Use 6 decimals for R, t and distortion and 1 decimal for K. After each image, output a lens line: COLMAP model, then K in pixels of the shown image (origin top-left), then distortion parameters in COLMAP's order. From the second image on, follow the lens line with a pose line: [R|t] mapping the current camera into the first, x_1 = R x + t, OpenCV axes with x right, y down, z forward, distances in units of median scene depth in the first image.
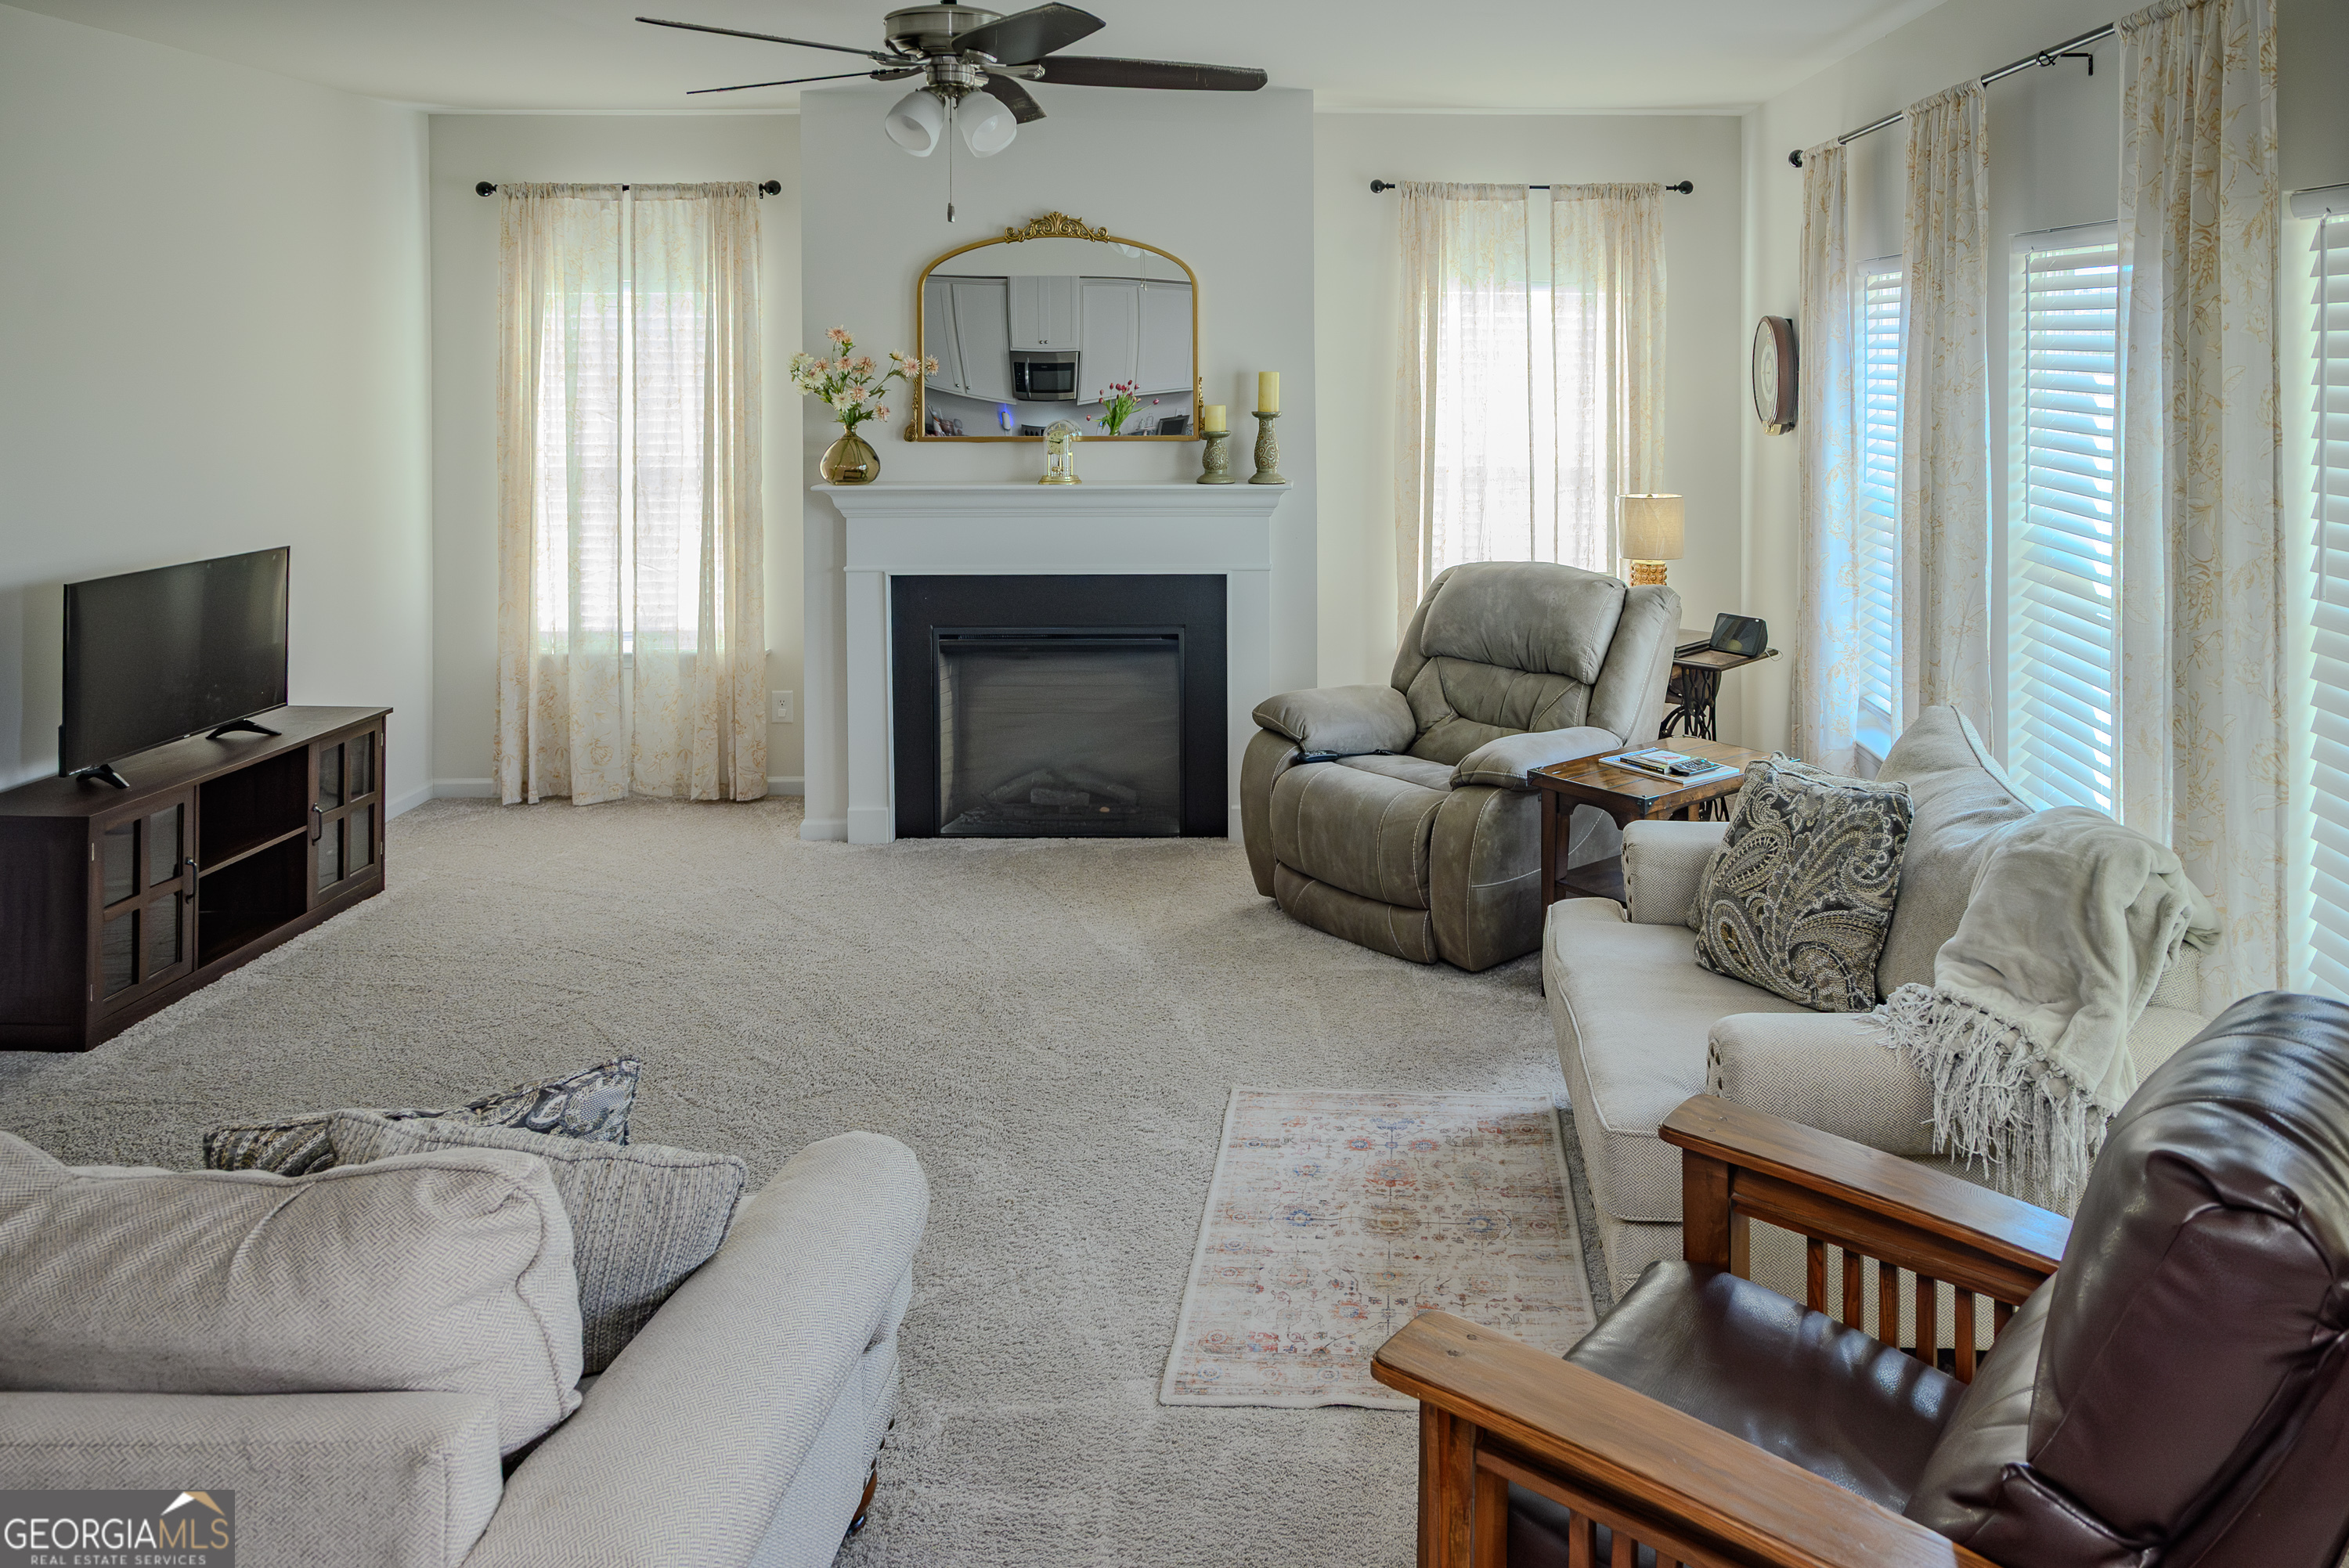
lens RADIAL K [[1689.7, 0, 1324.2], [0, 1689.7, 352.9], [0, 0, 1]] dist [0.002385, 0.001261]
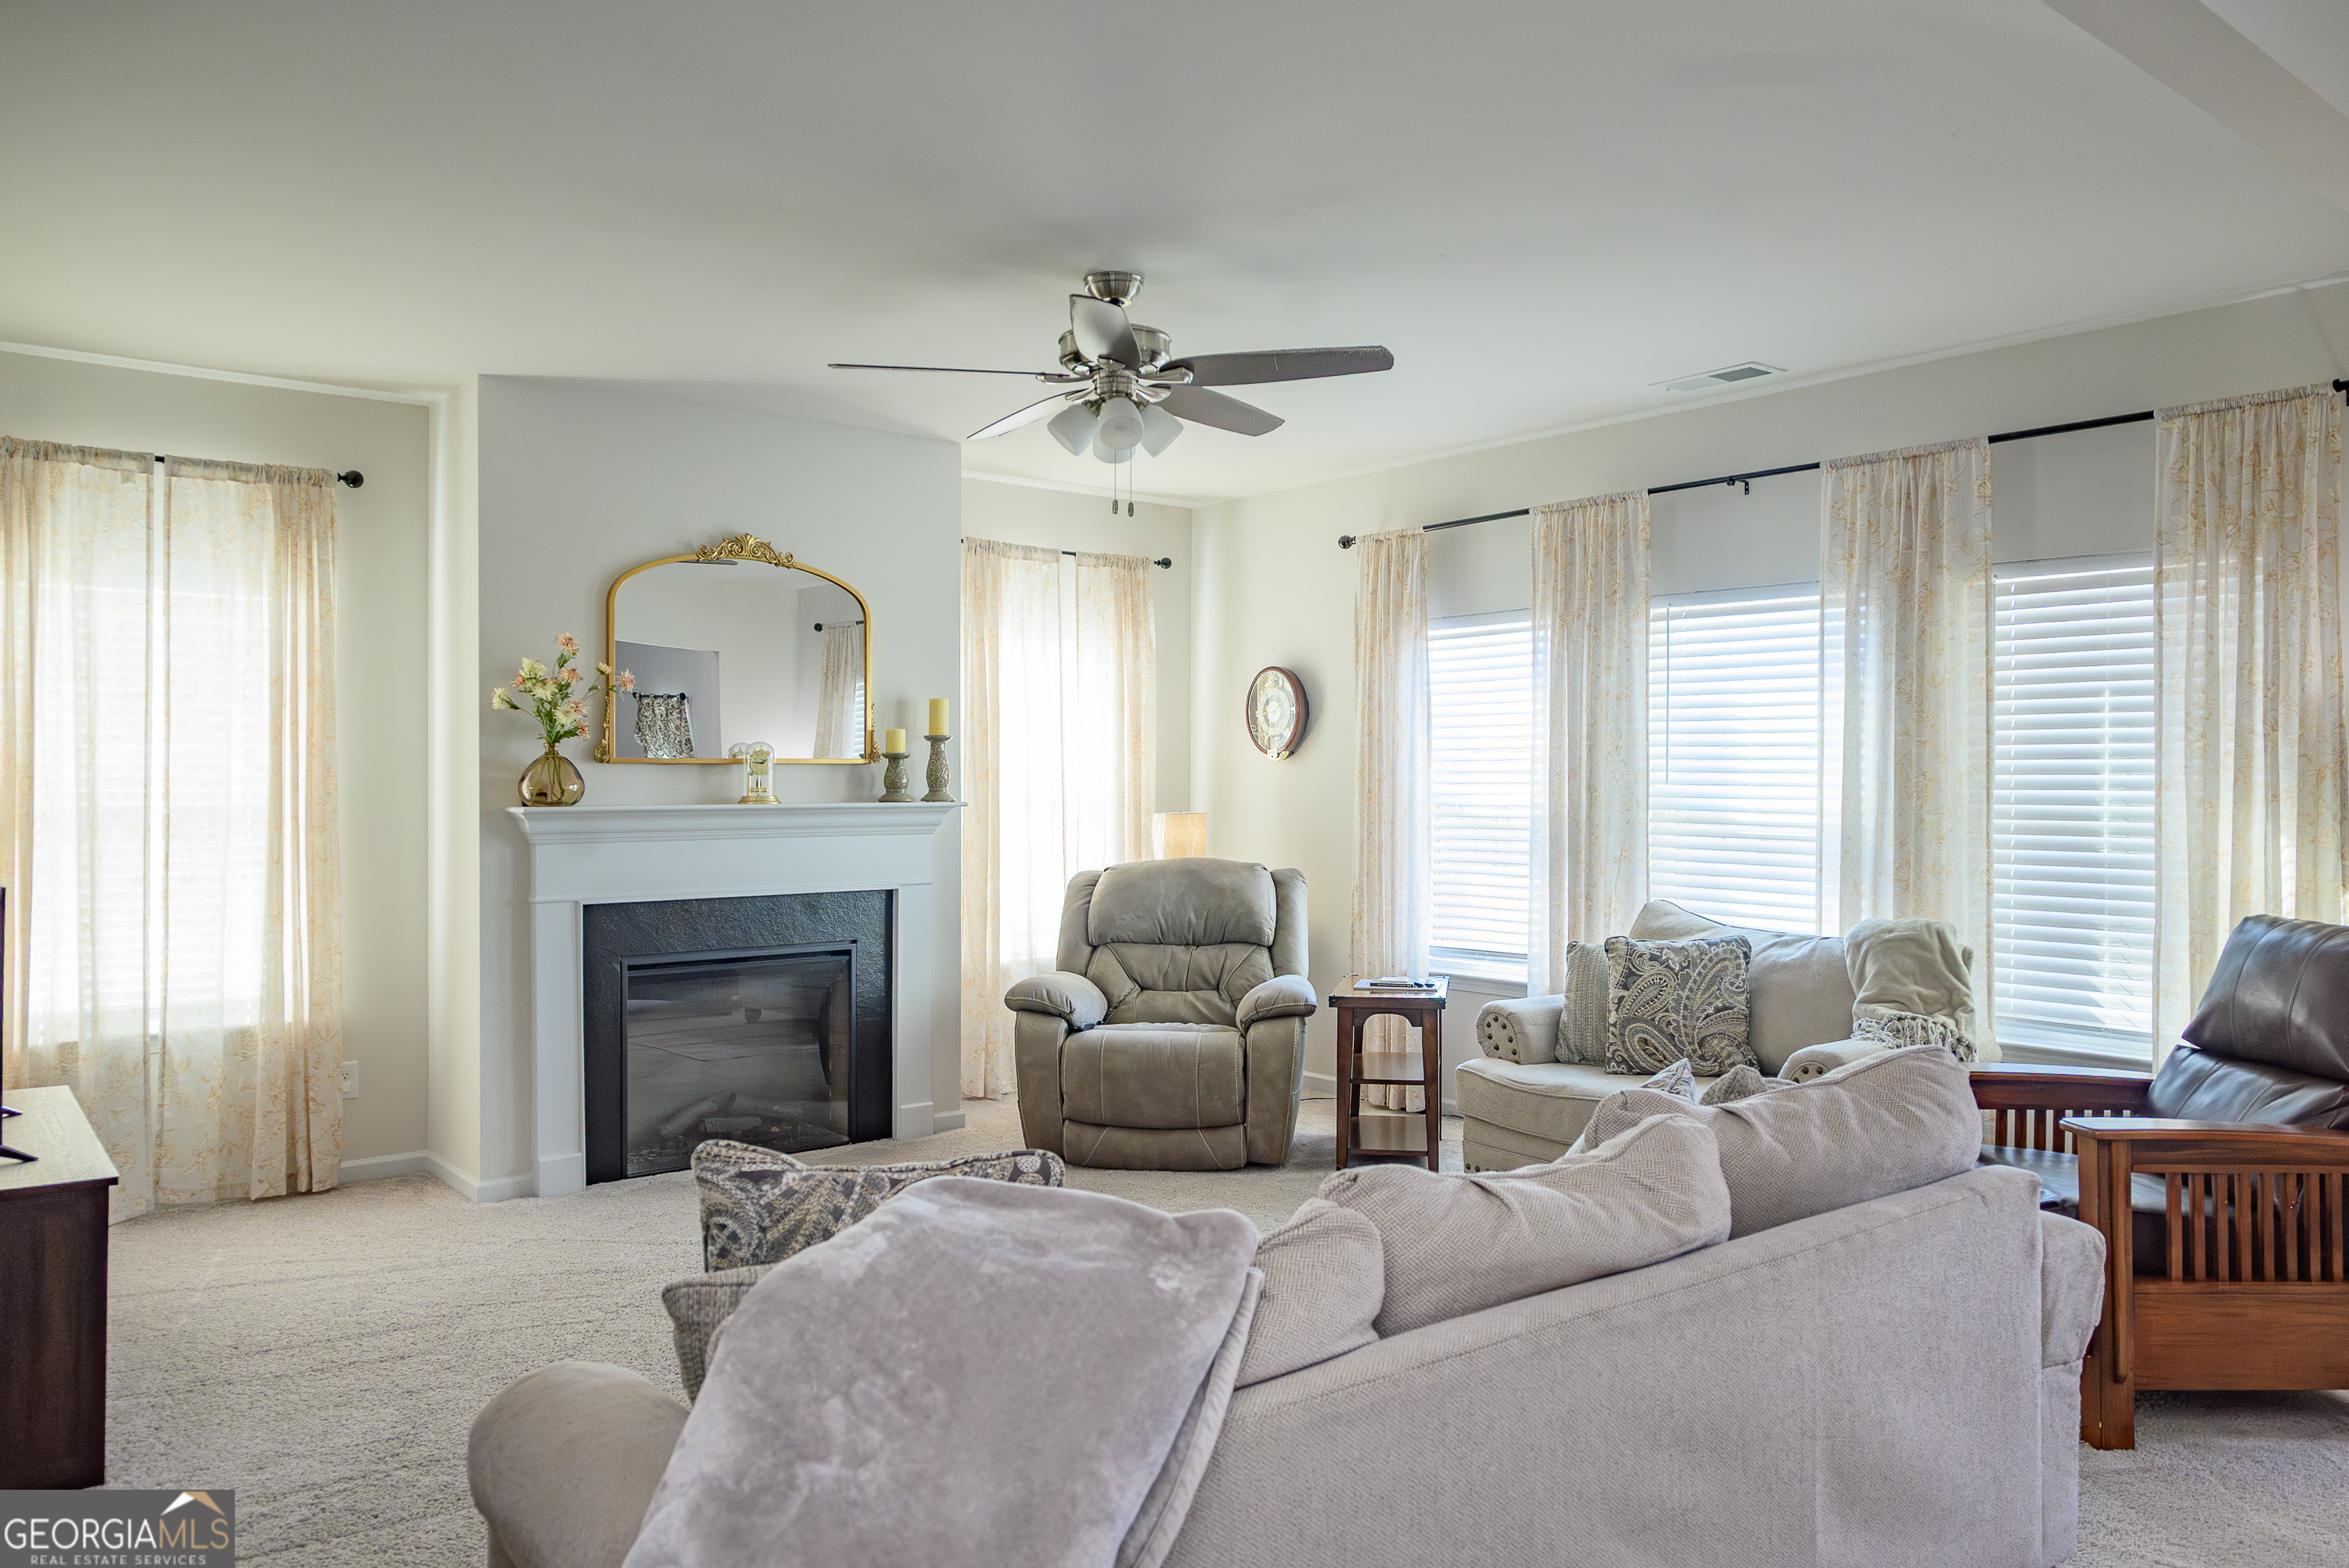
lens RADIAL K [[1674.1, 0, 1215.8], [0, 1674.1, 768.3], [0, 0, 1]] dist [0.009234, 0.001696]
pose [[0.773435, 0.001291, 0.633875, -0.631513], [0.003840, 0.999970, -0.006722, 0.069594], [-0.633864, 0.007633, 0.773407, 0.061166]]
